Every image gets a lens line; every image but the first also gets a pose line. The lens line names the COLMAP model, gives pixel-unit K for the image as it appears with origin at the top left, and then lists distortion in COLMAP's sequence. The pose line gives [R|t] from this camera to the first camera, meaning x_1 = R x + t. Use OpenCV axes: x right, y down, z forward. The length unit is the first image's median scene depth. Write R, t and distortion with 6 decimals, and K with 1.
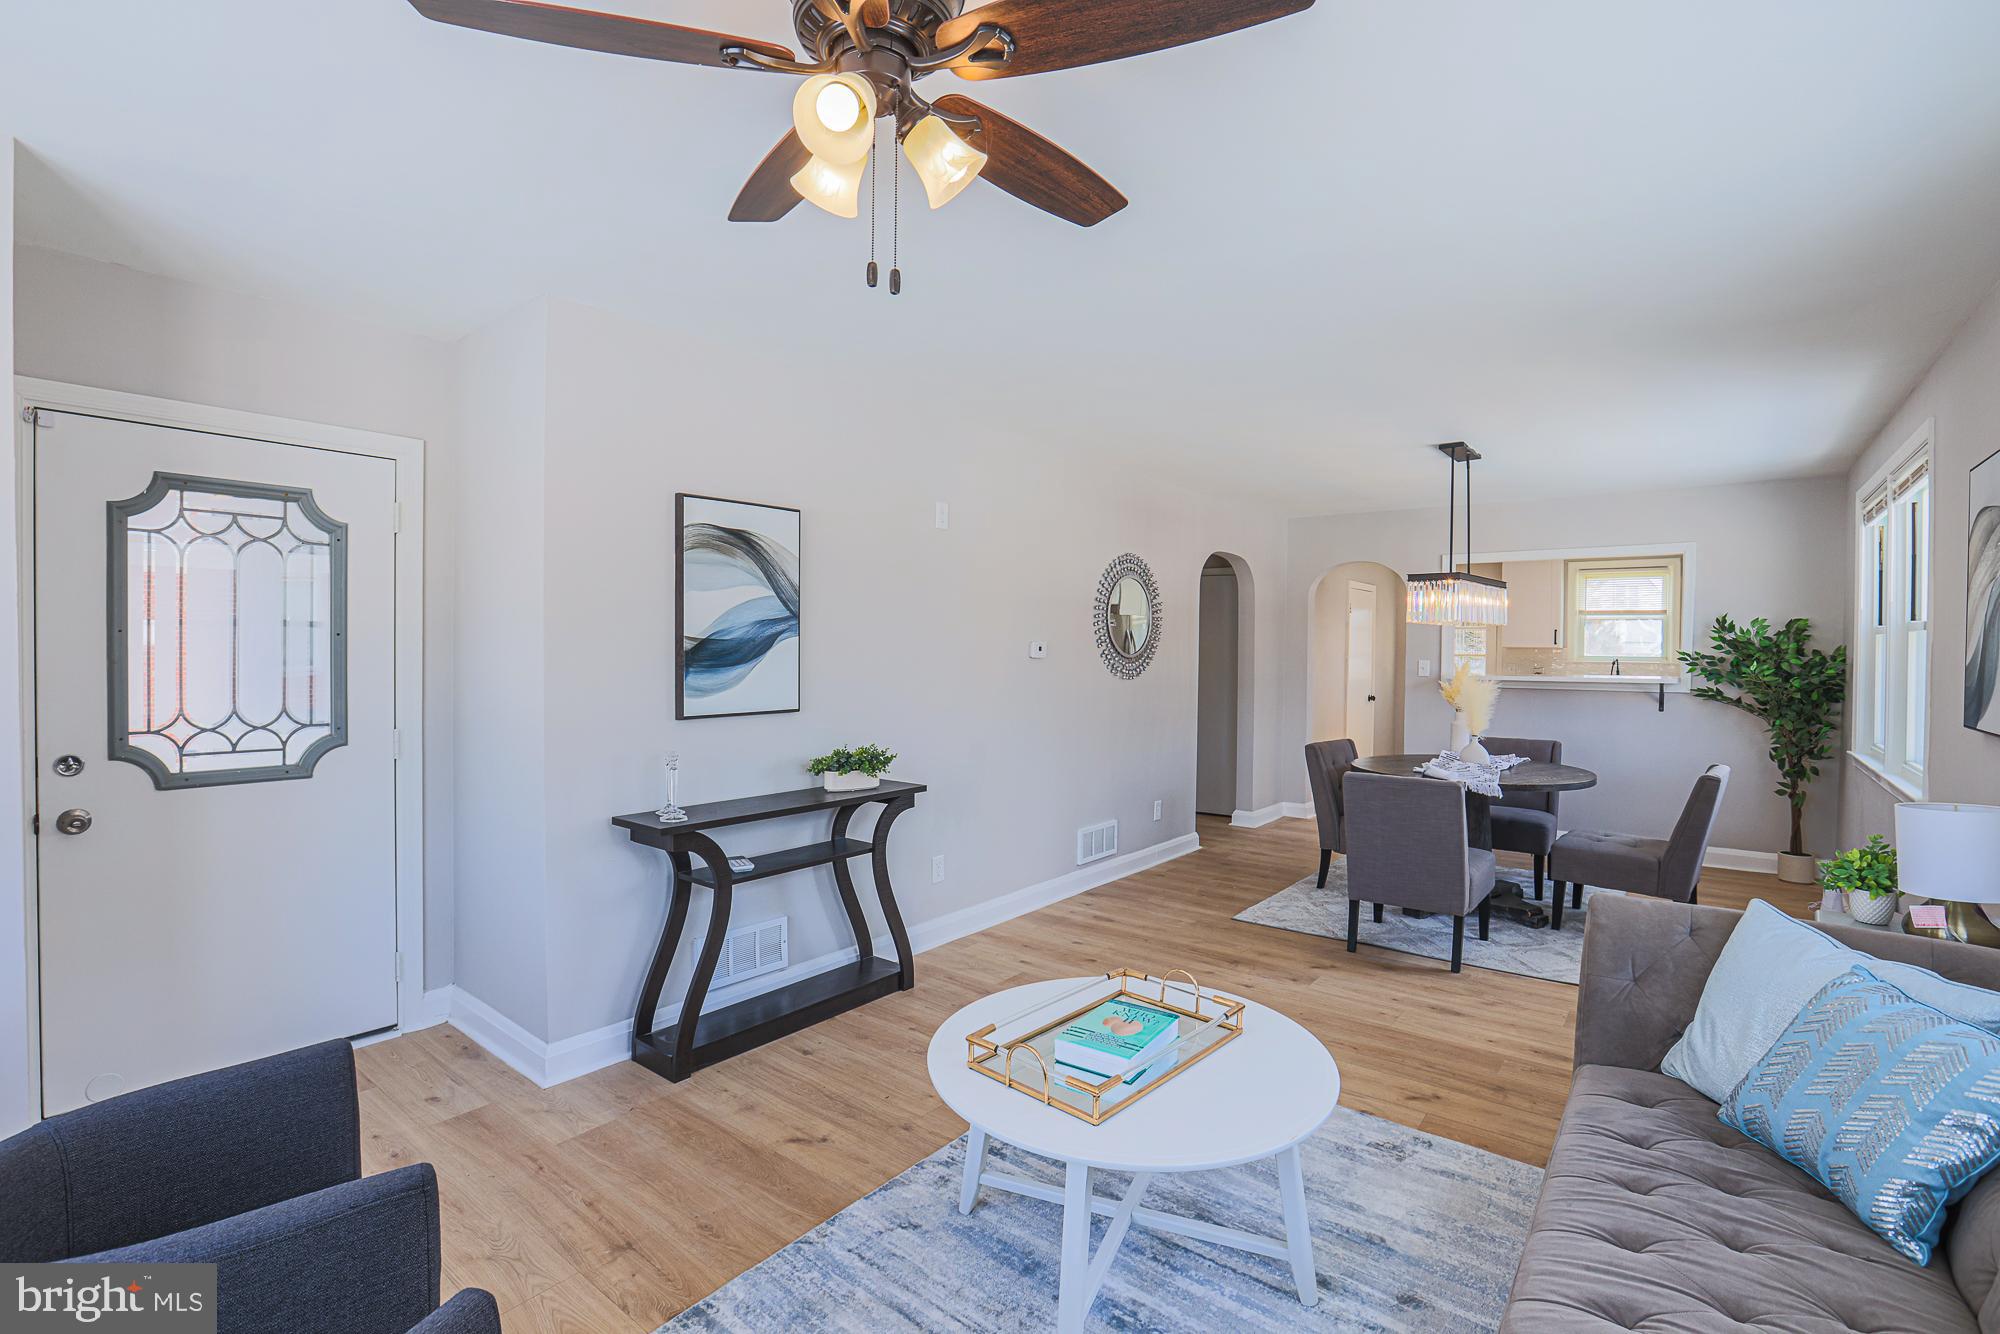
lens RADIAL K [[928.5, 0, 990.7], [0, 928.5, 659.2], [0, 0, 1]] dist [-0.058945, 0.022033]
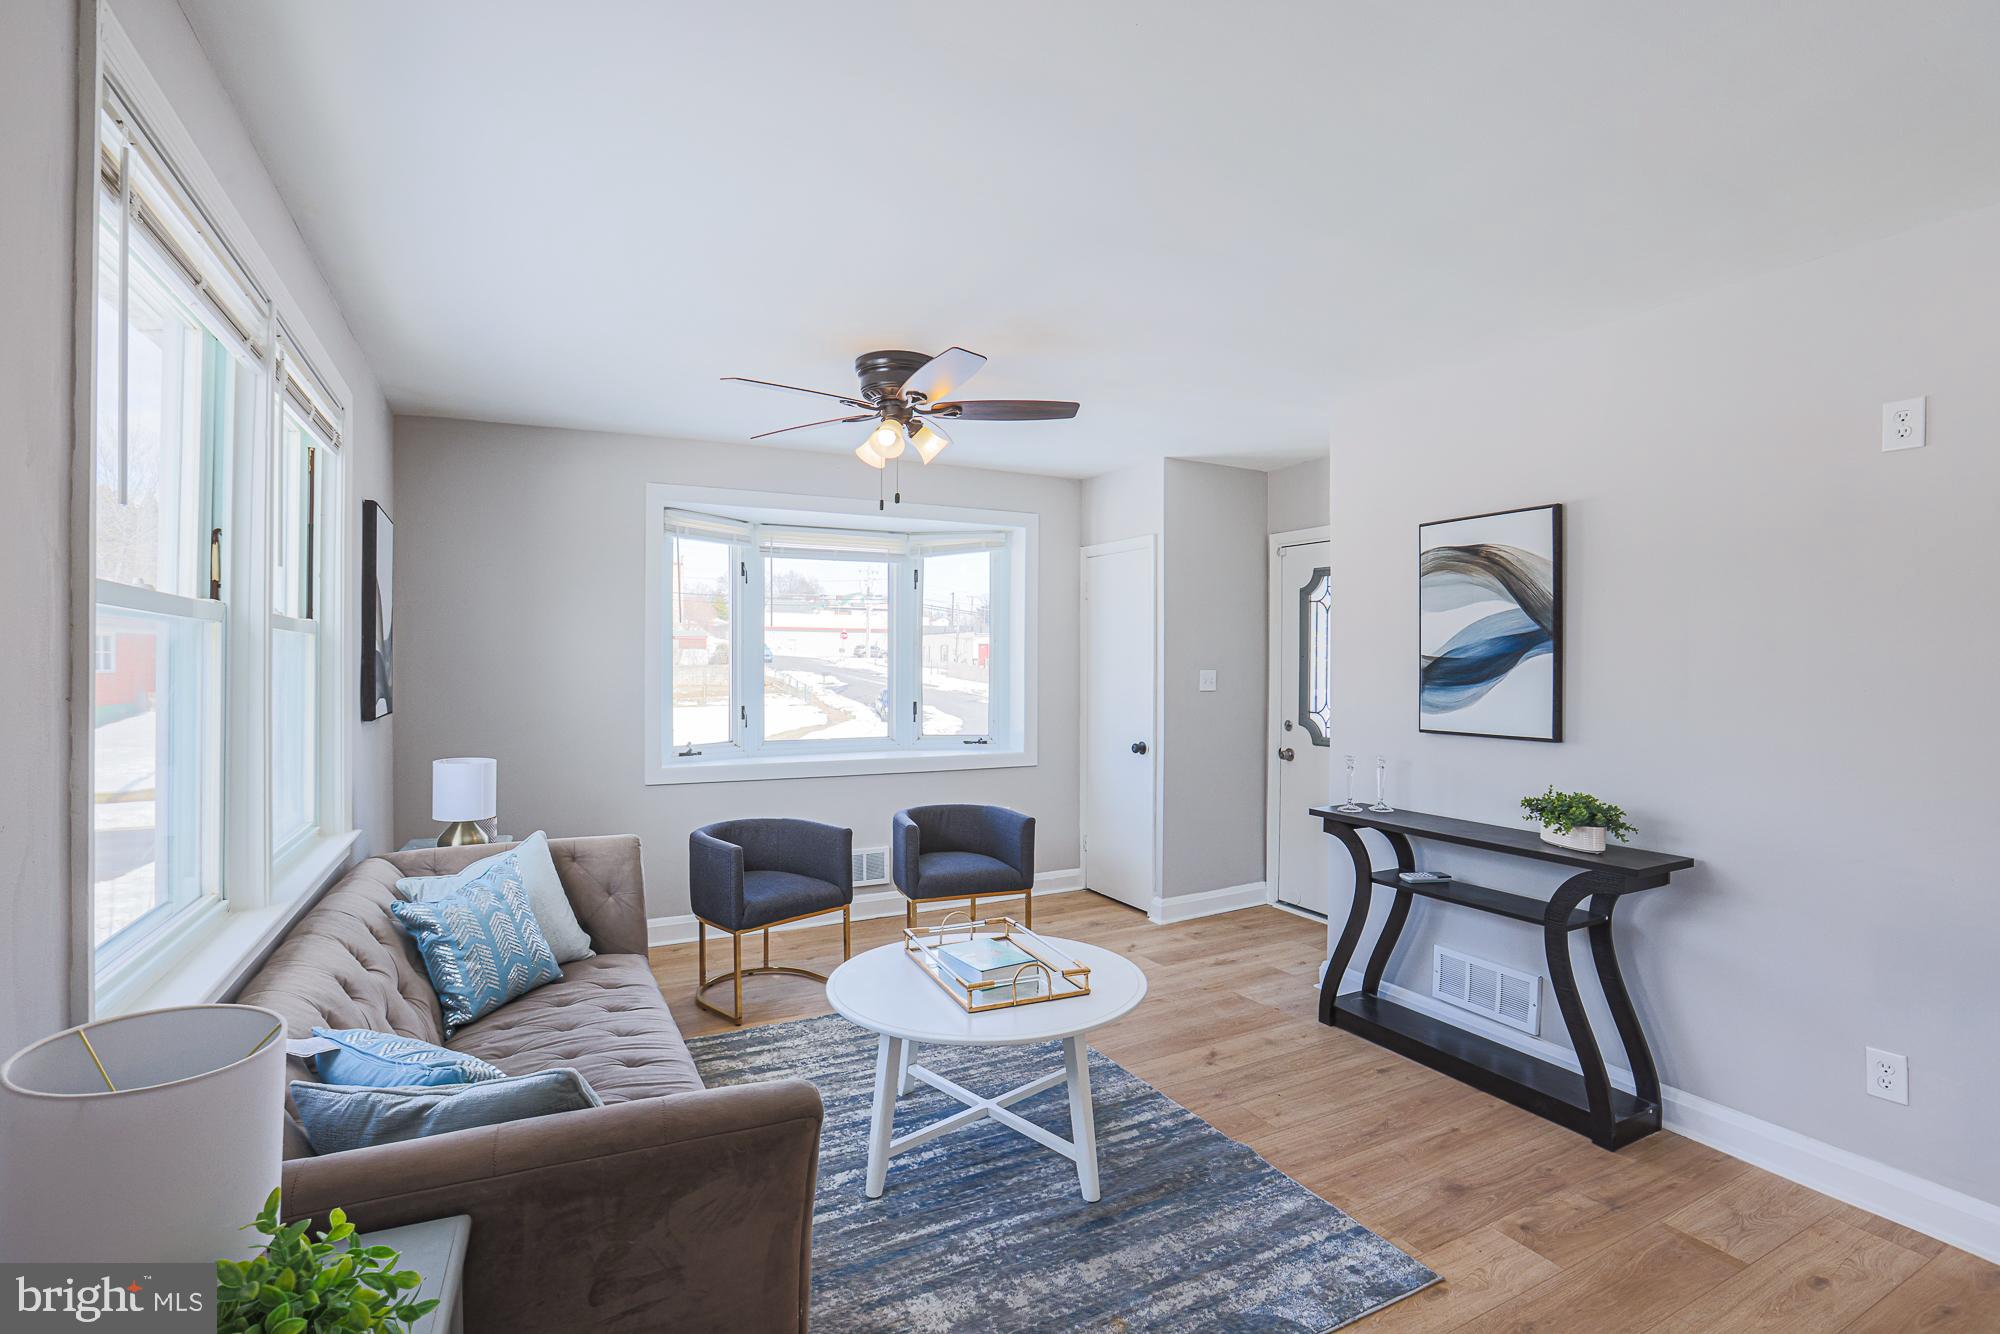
lens RADIAL K [[925.4, 0, 1005.5], [0, 925.4, 657.9], [0, 0, 1]] dist [-0.060932, 0.022152]
pose [[-0.403757, -0.011608, -0.914793, 0.577159], [-0.019525, 0.999801, -0.004069, -0.005345], [0.914658, 0.016218, -0.403903, 0.672089]]
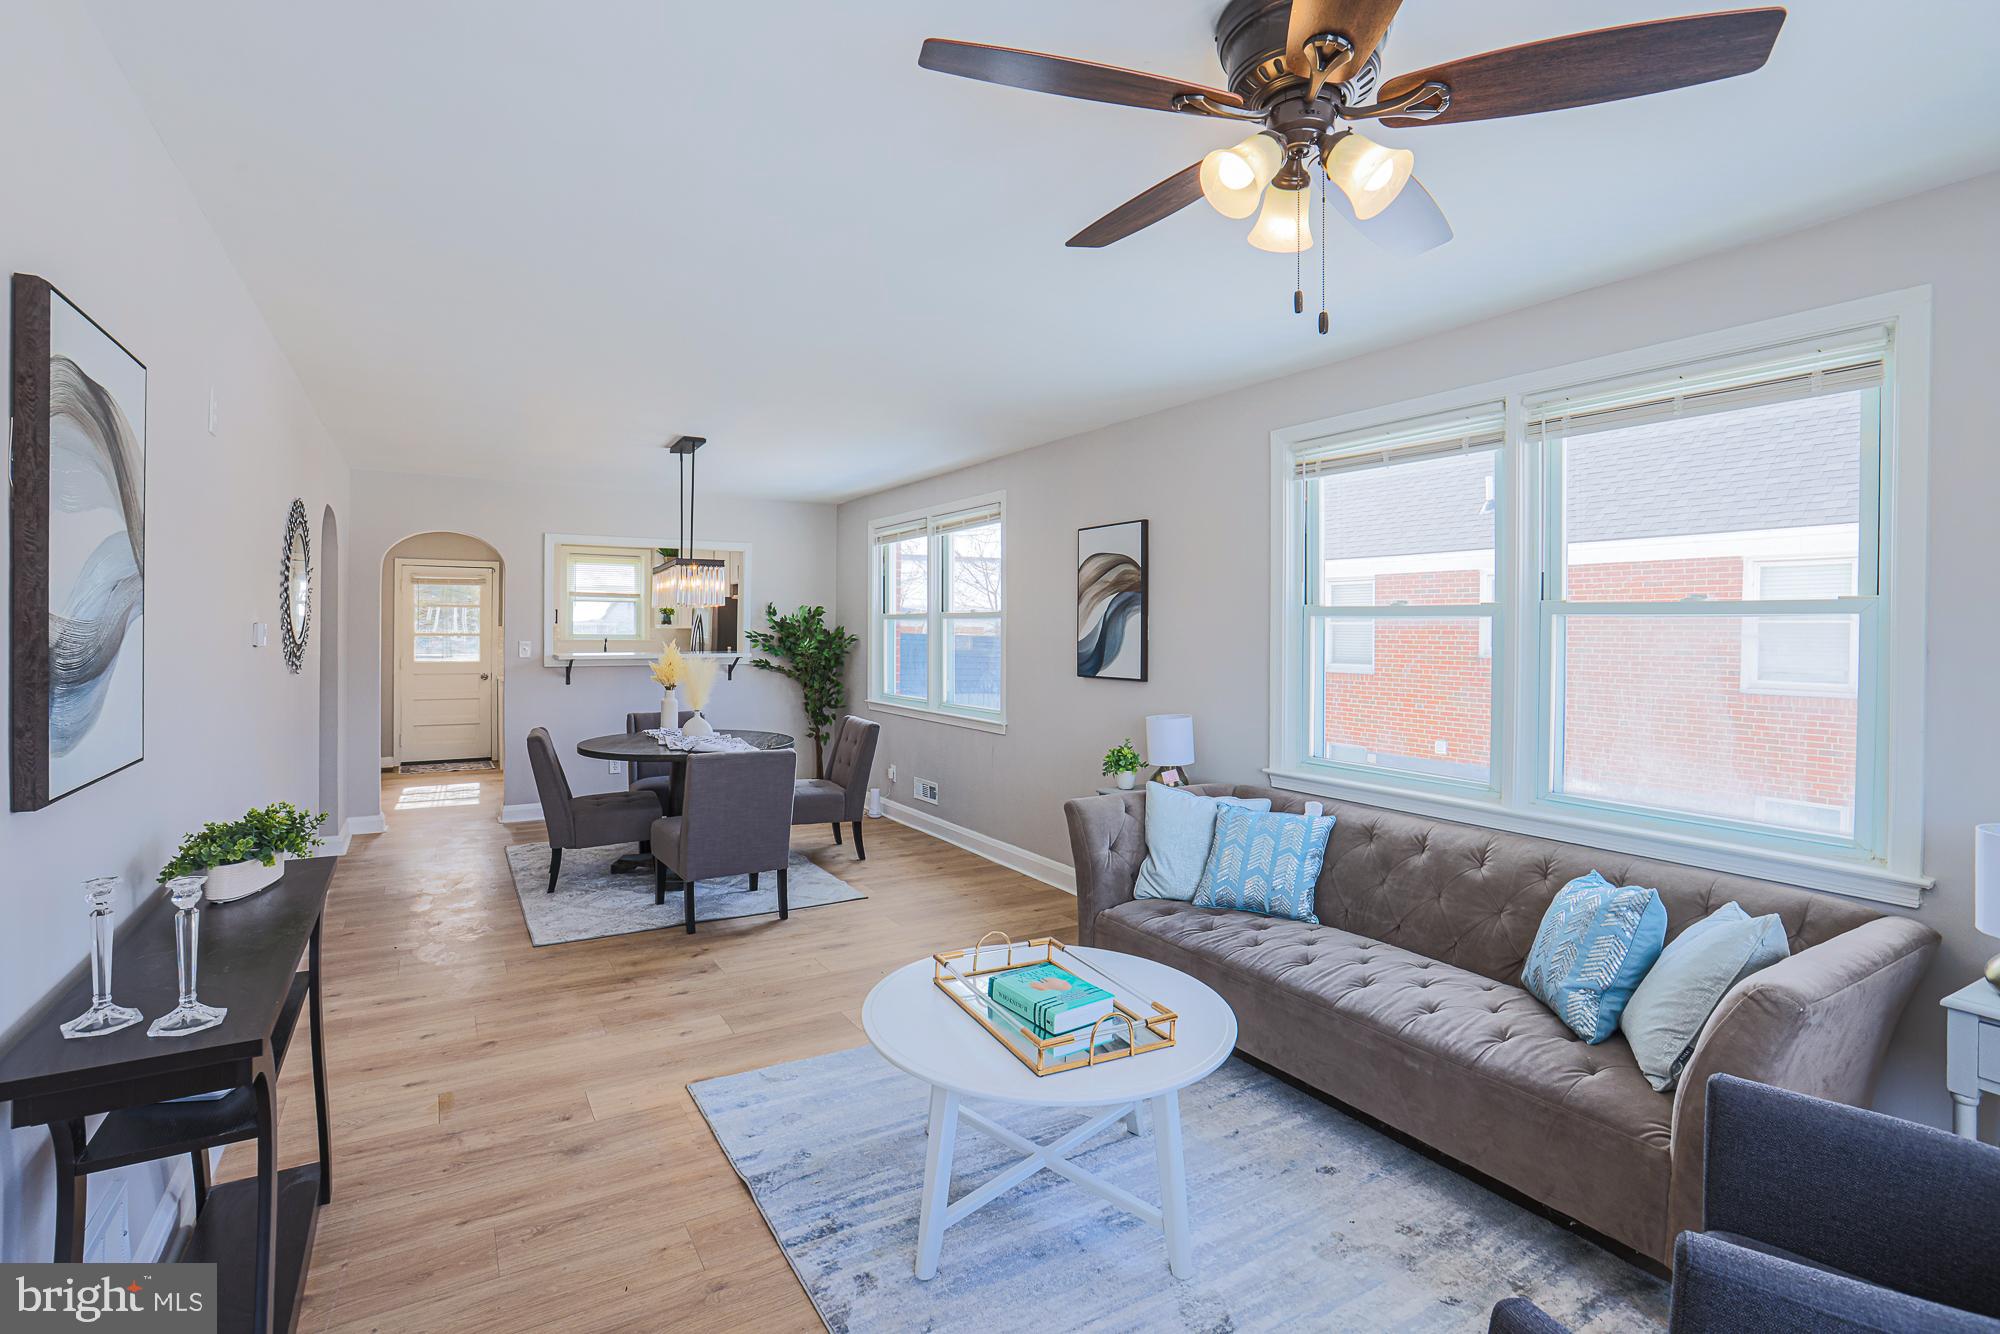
lens RADIAL K [[930.4, 0, 1014.9], [0, 930.4, 636.4], [0, 0, 1]] dist [-0.060466, 0.021611]
pose [[0.324659, -0.010073, 0.945777, -0.391797], [0.008232, 0.999936, 0.007824, -0.009793], [-0.945795, 0.005246, 0.324721, 0.299121]]
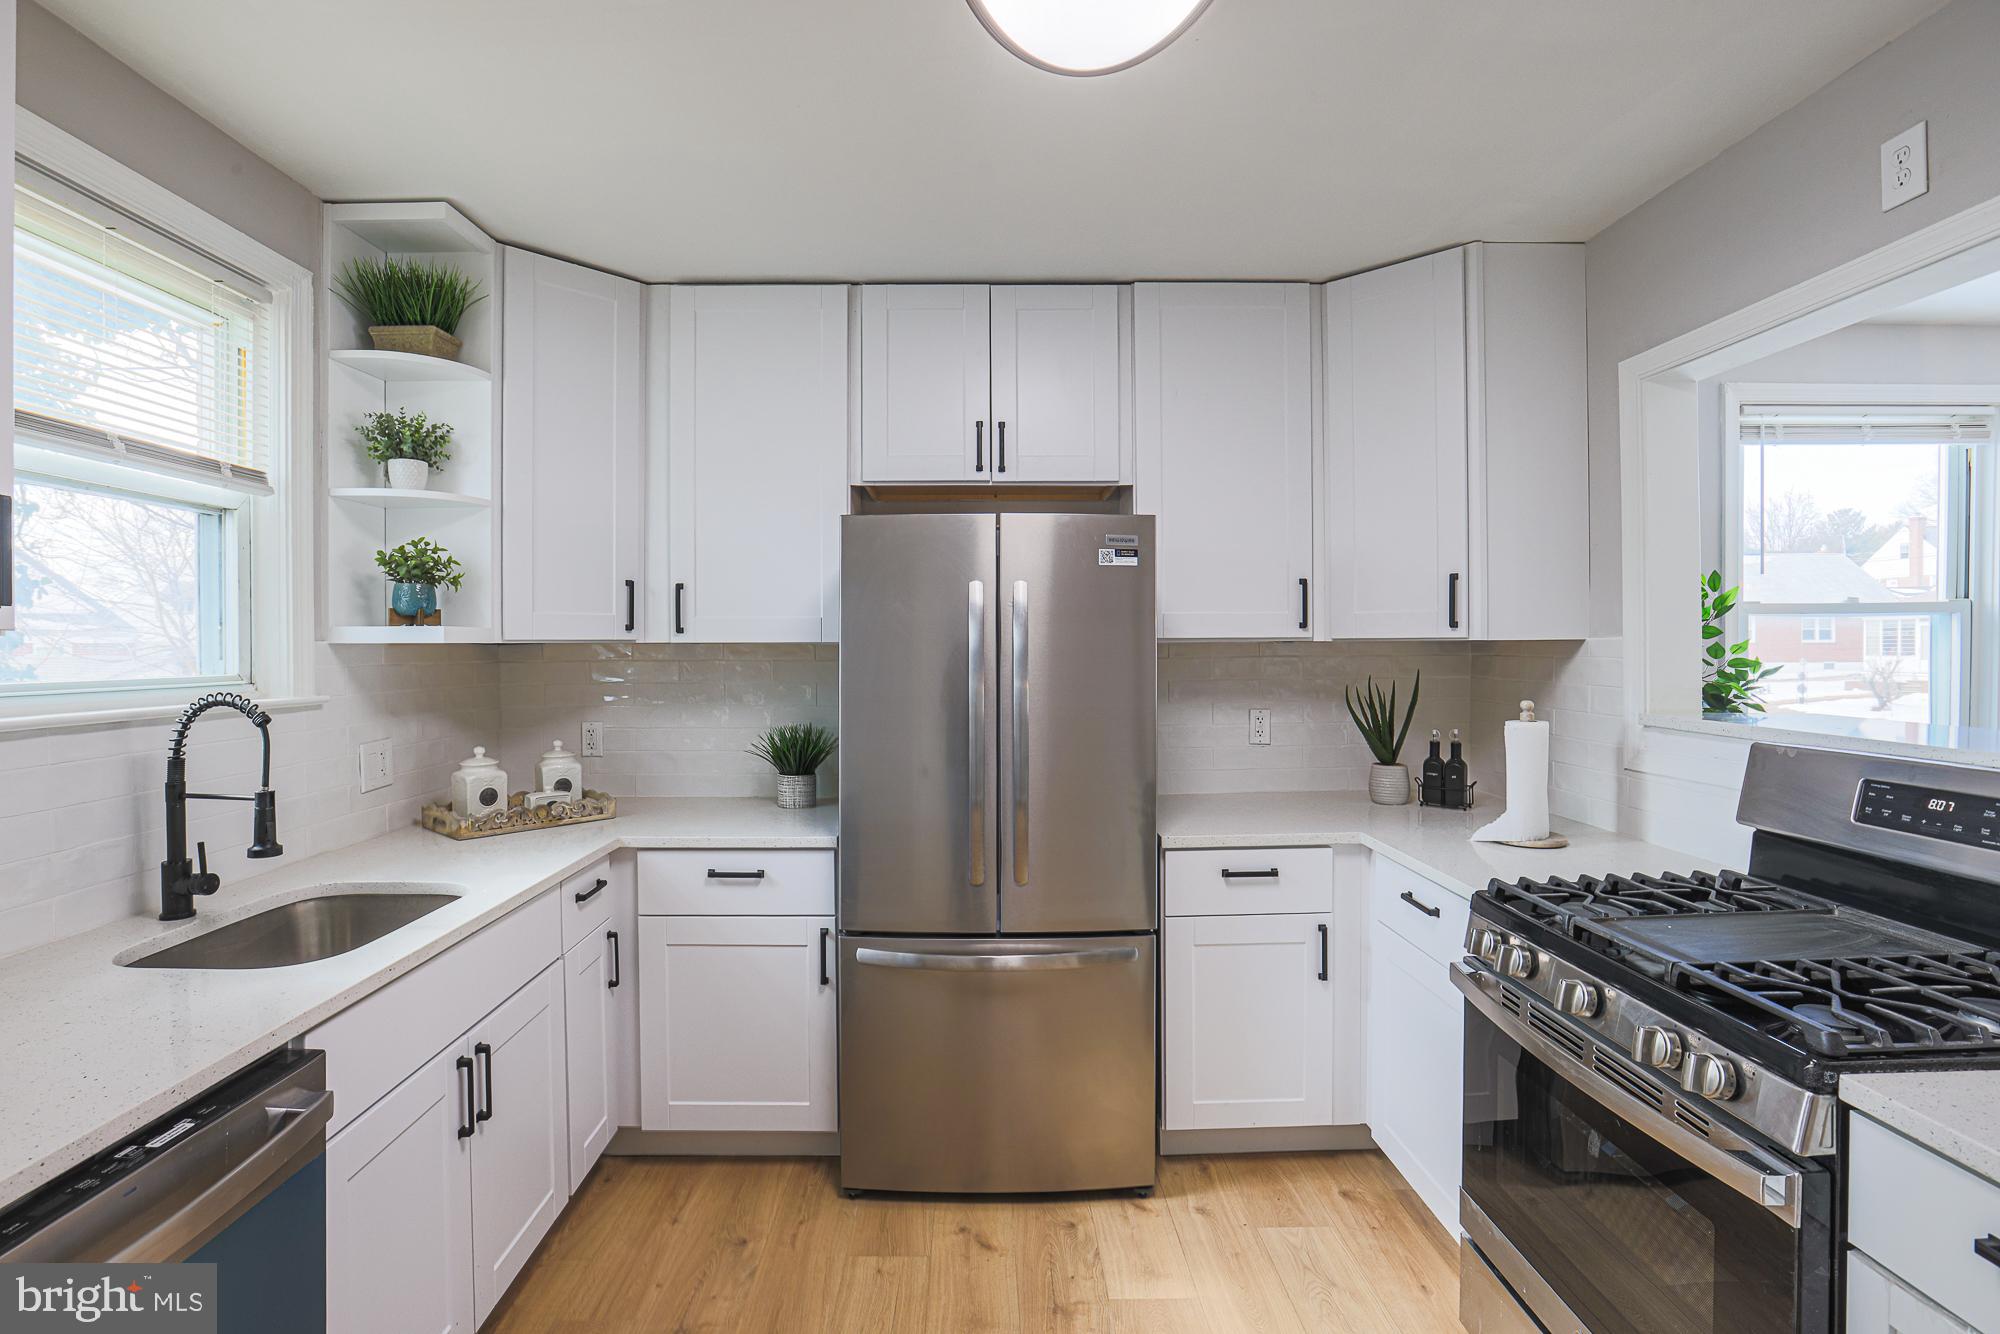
lens RADIAL K [[928.5, 0, 990.7], [0, 928.5, 659.2], [0, 0, 1]] dist [-0.058945, 0.022033]
pose [[-0.634865, -0.017063, 0.772435, 0.820514], [0.011795, 0.999426, 0.031772, -0.020960], [-0.772533, 0.029282, -0.634299, 1.836880]]
